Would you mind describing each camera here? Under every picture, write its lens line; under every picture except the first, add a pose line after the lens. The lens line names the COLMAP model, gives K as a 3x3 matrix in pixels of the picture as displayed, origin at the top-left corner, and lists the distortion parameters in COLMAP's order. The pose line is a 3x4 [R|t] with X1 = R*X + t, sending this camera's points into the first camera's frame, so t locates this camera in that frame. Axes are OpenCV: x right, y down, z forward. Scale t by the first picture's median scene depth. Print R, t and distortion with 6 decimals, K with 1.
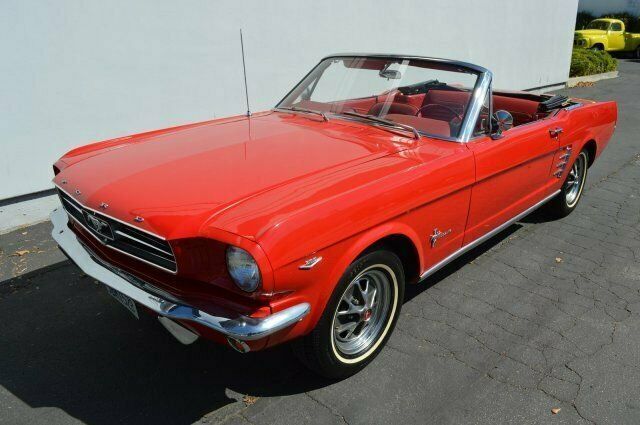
lens RADIAL K [[539.3, 0, 318.1], [0, 539.3, 214.8], [0, 0, 1]] dist [-0.063146, 0.017478]
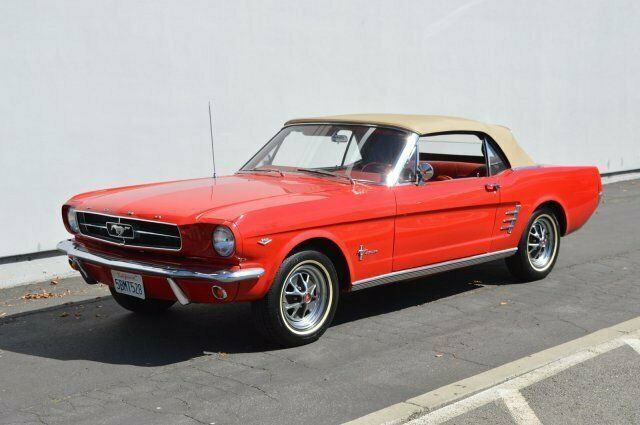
lens RADIAL K [[1112.5, 0, 313.9], [0, 1112.5, 210.1], [0, 0, 1]] dist [0.170858, 0.000000]
pose [[0.999953, -0.005746, 0.007779, 0.080092], [0.007351, 0.974288, -0.225186, 0.559603], [-0.006285, 0.225233, 0.974285, -1.699209]]
